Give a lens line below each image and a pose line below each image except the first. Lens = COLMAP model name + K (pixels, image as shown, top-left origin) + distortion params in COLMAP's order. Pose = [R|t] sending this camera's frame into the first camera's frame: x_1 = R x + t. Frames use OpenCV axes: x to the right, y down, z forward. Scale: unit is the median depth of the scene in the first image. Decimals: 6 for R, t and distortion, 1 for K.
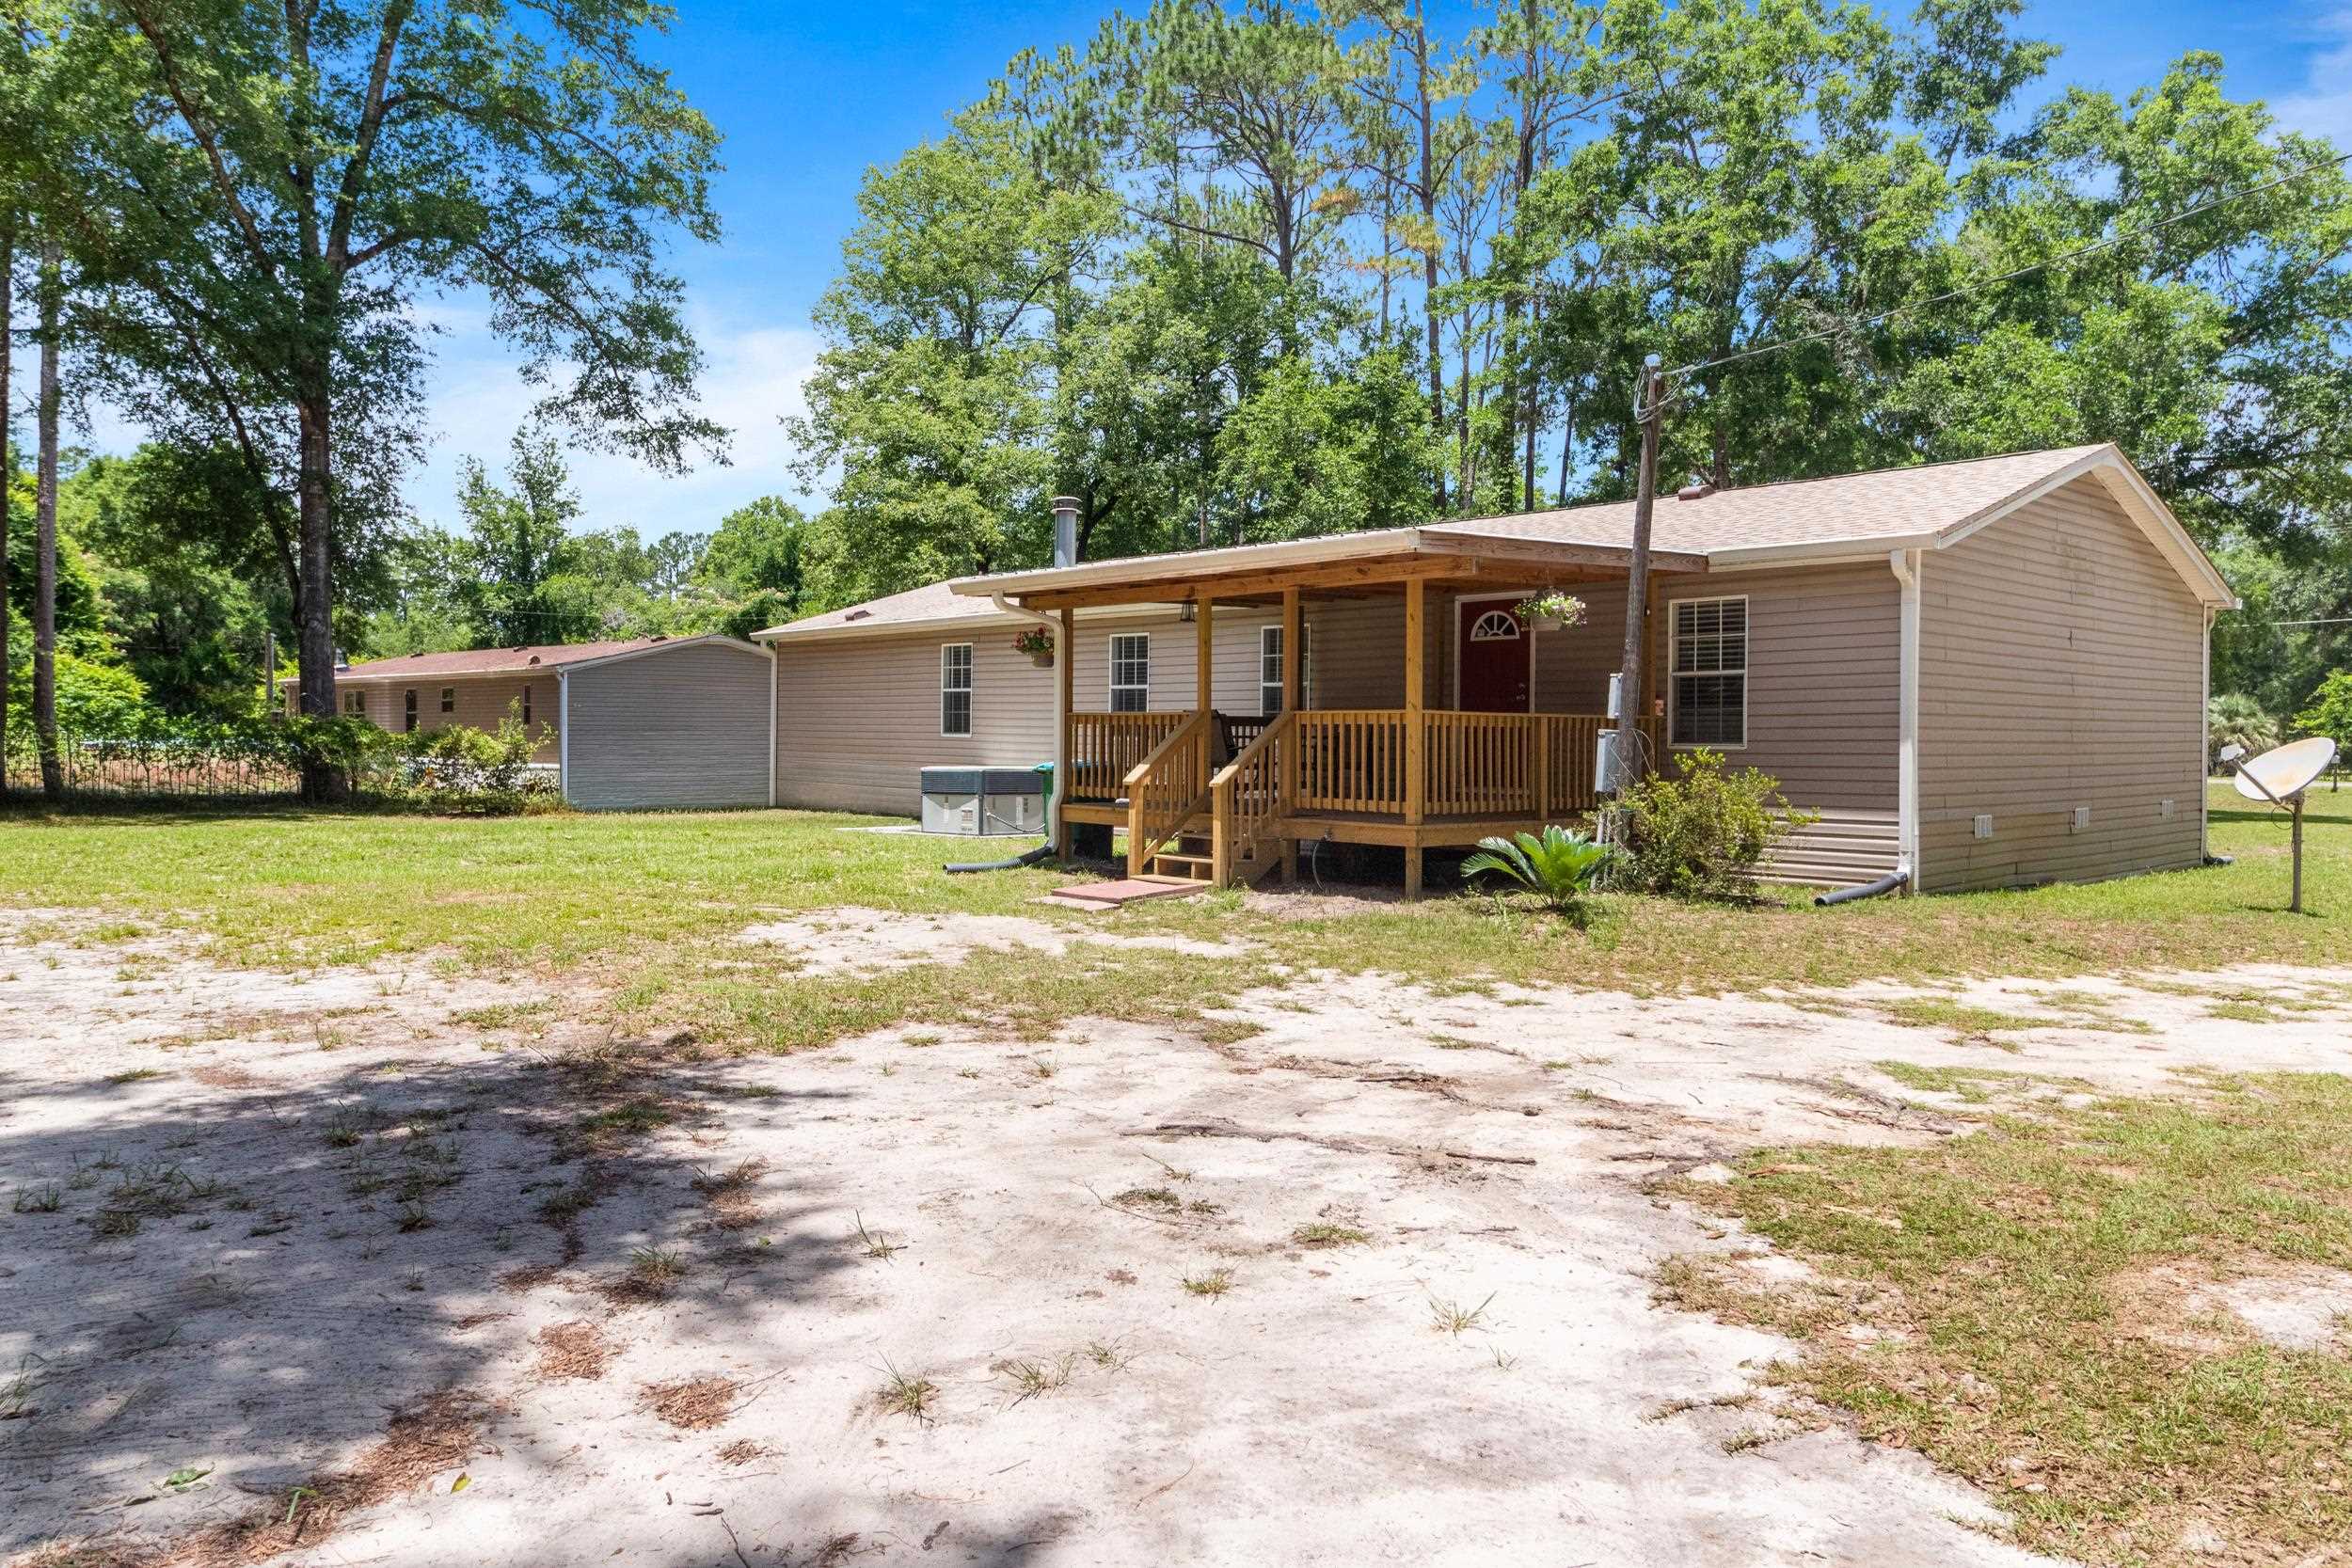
lens RADIAL K [[1667.7, 0, 1176.0], [0, 1667.7, 784.0], [0, 0, 1]] dist [0.065983, -0.002046]
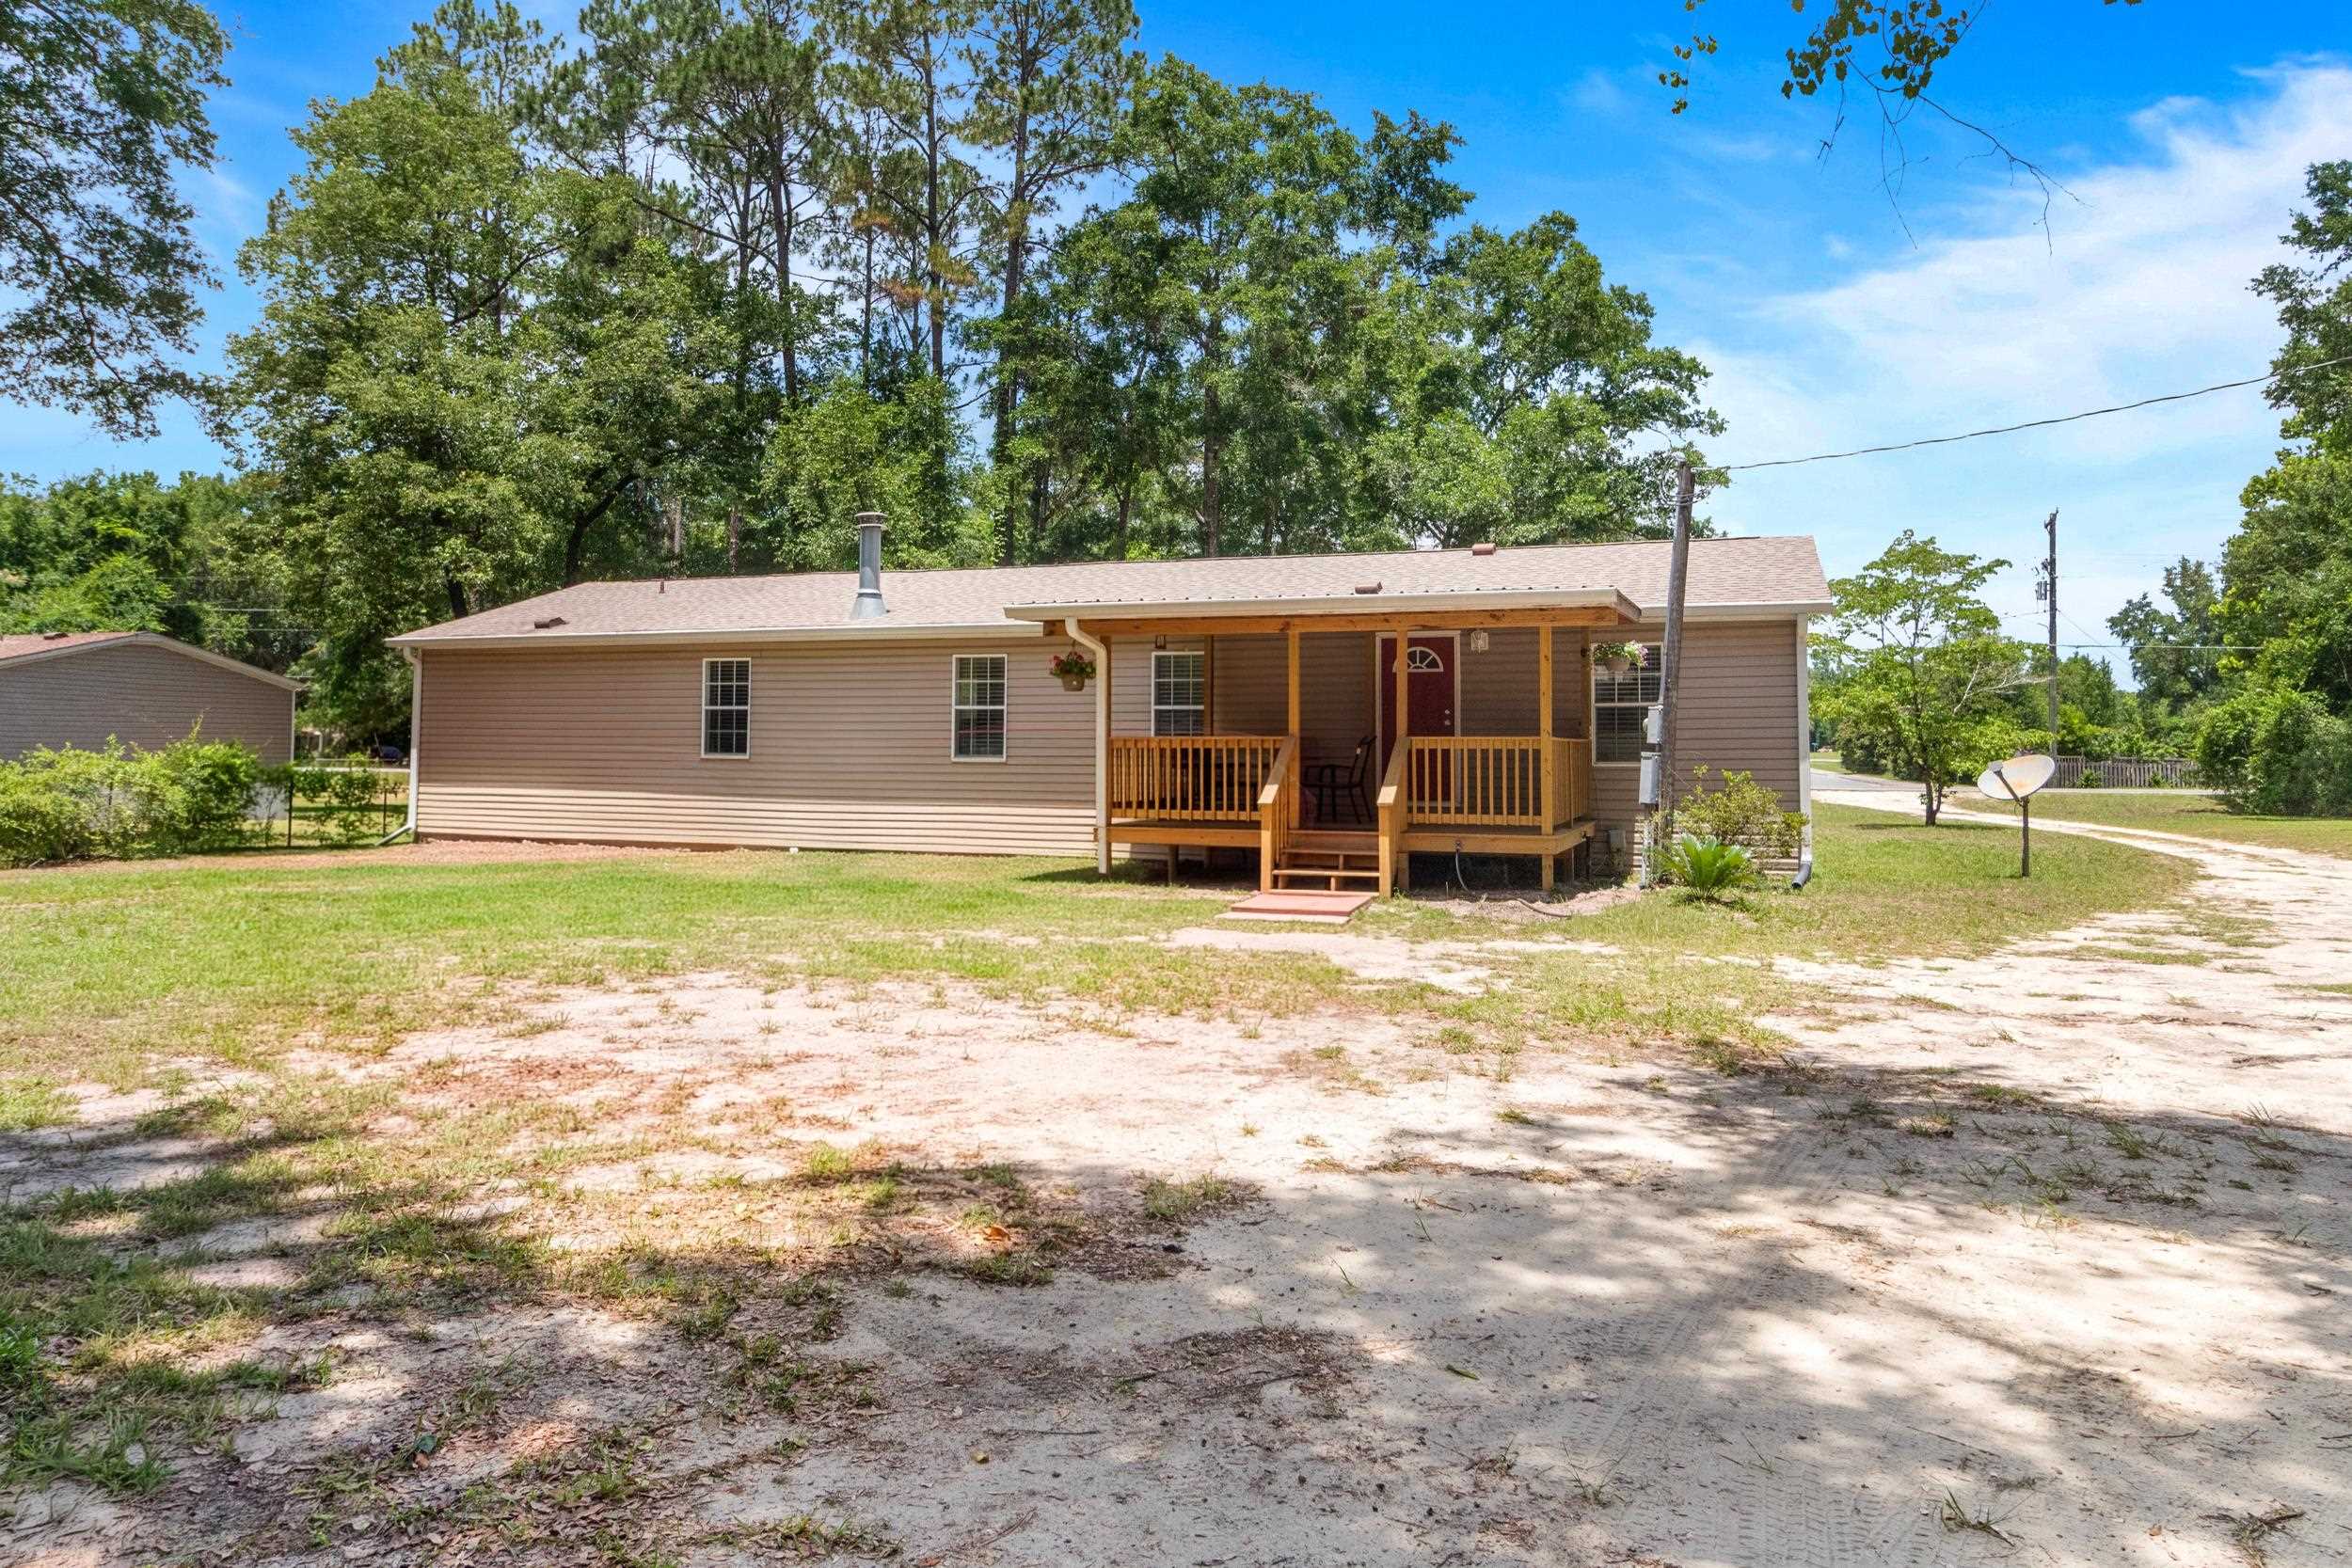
lens RADIAL K [[1667.7, 0, 1176.0], [0, 1667.7, 784.0], [0, 0, 1]] dist [0.065983, -0.002046]
pose [[0.900304, -0.009071, 0.435168, -0.393564], [0.013070, 0.999895, -0.006197, -0.005033], [-0.435066, 0.011266, 0.900328, 0.047972]]
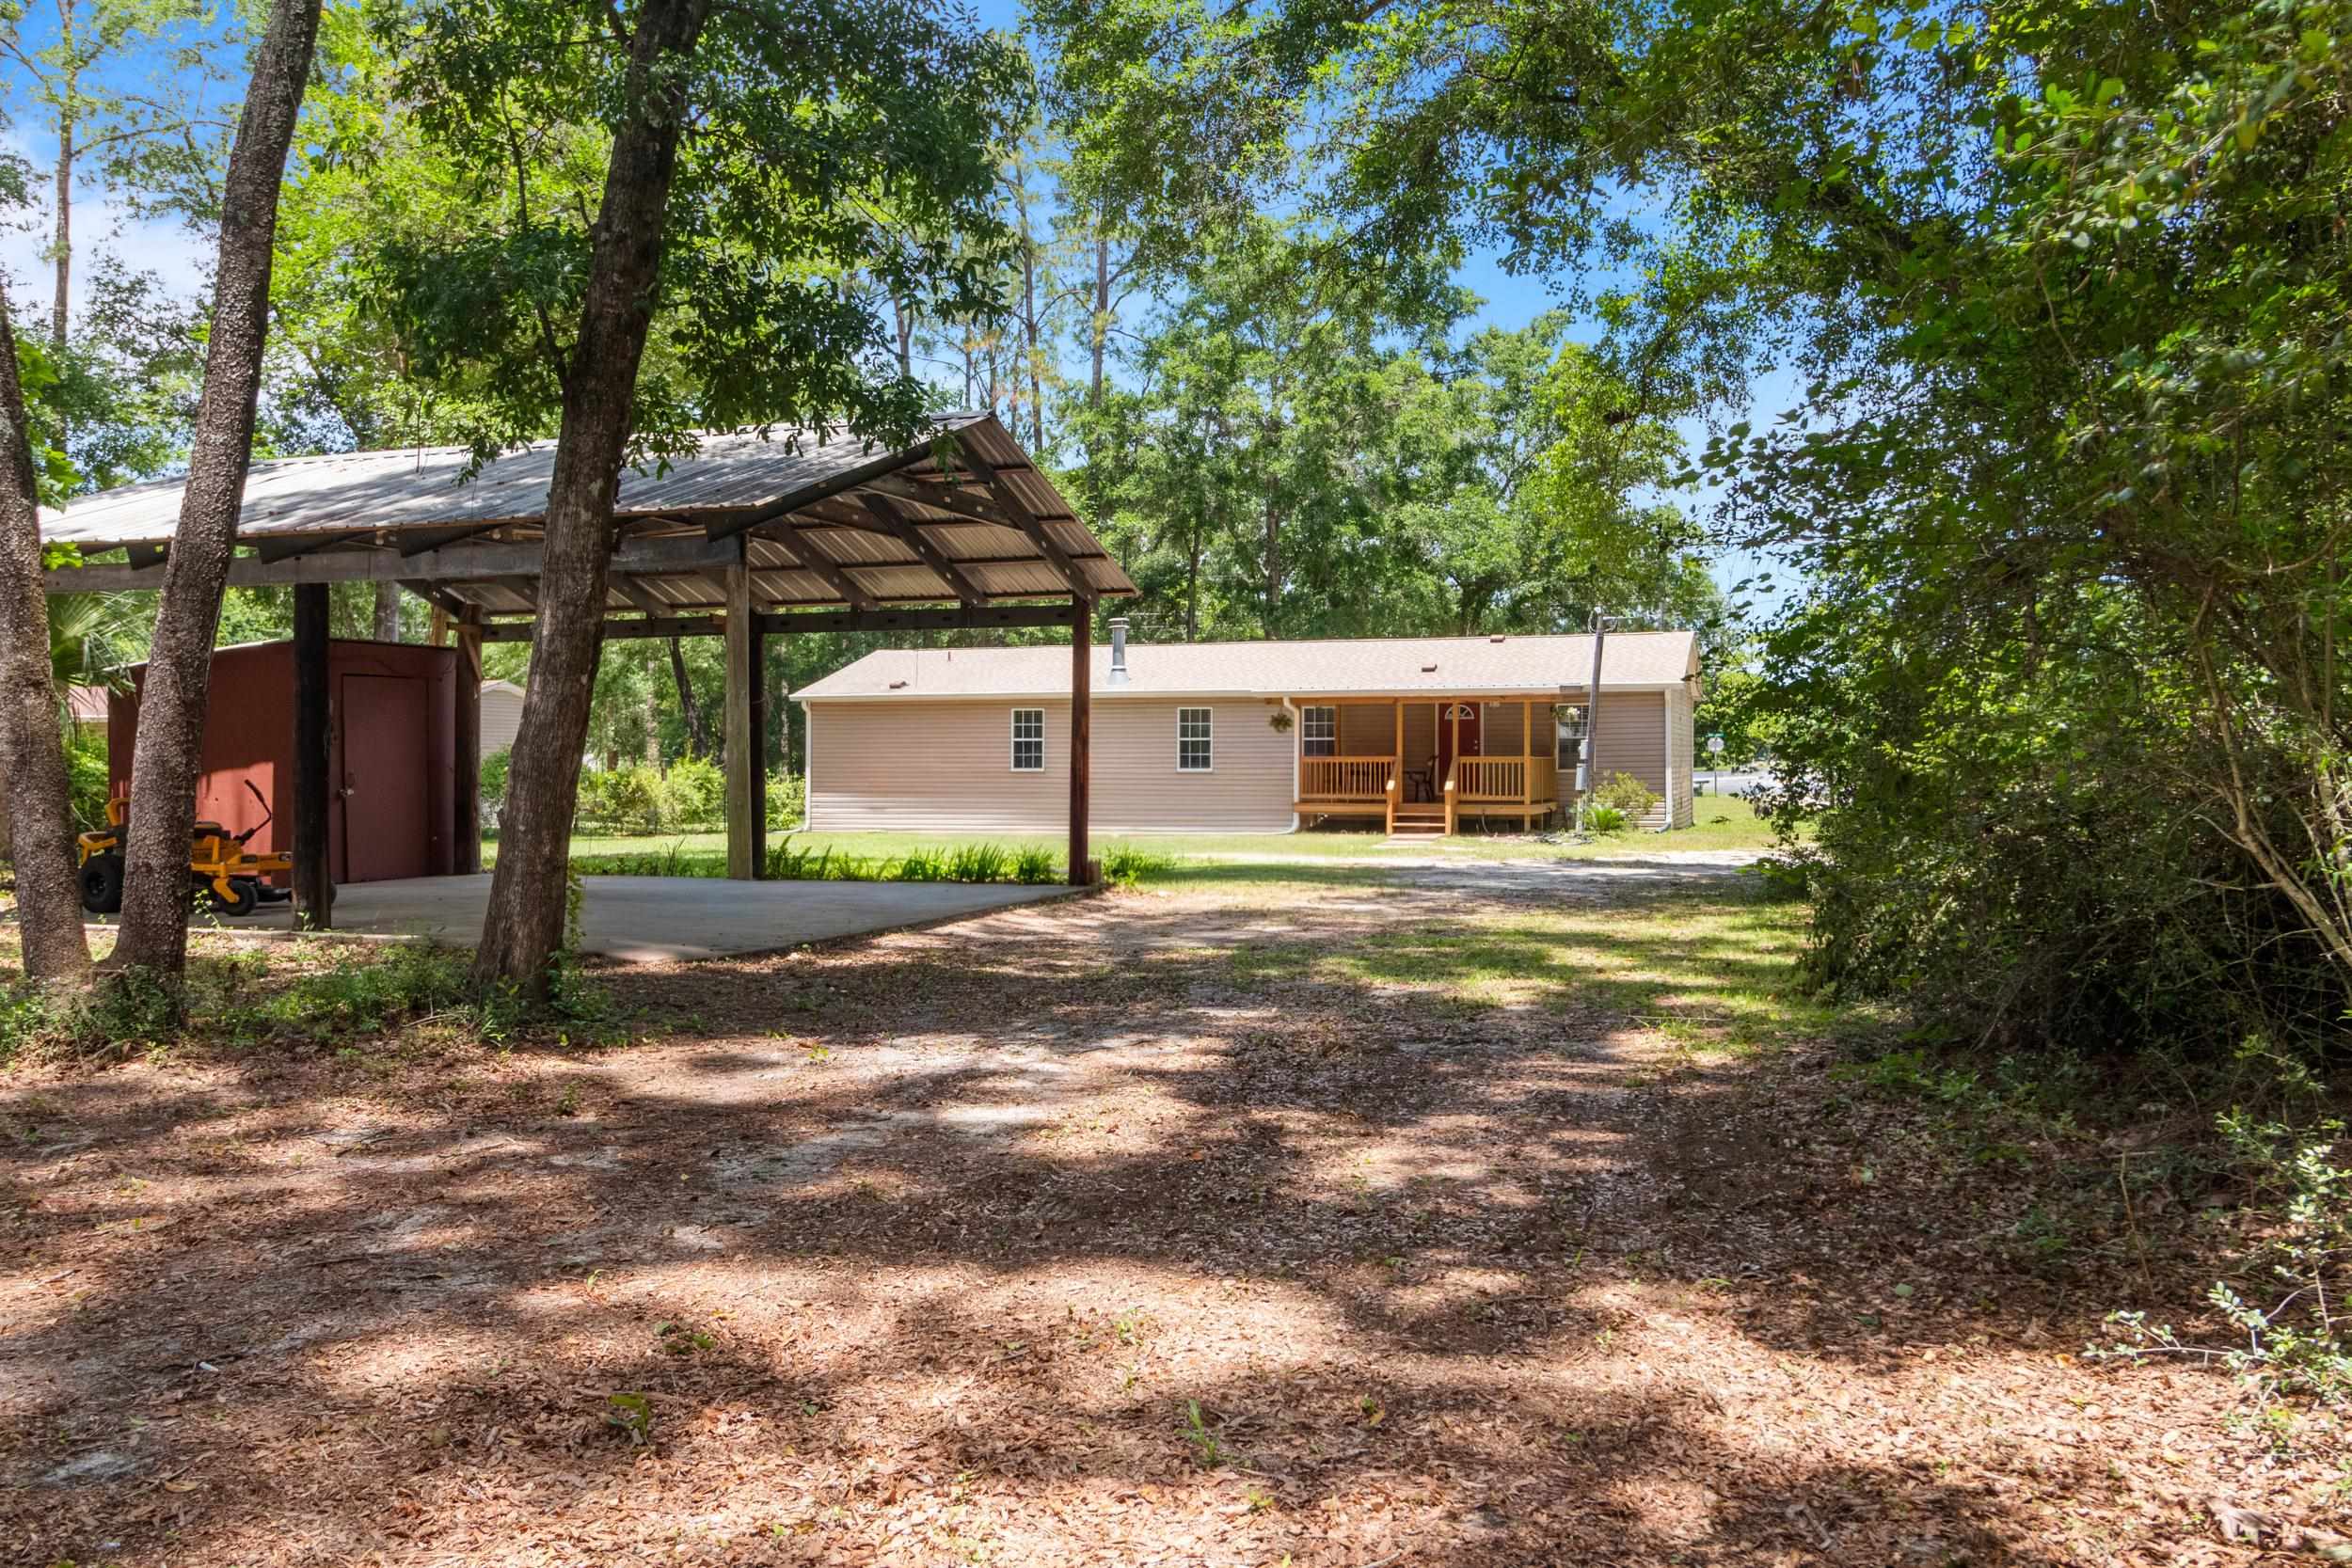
lens RADIAL K [[1899.5, 0, 1176.0], [0, 1899.5, 784.0], [0, 0, 1]] dist [-0.002245, -0.001661]
pose [[0.894054, -0.008813, 0.447873, -0.982650], [0.018199, 0.999696, -0.016659, 0.019480], [-0.447590, 0.023045, 0.893942, -0.758632]]
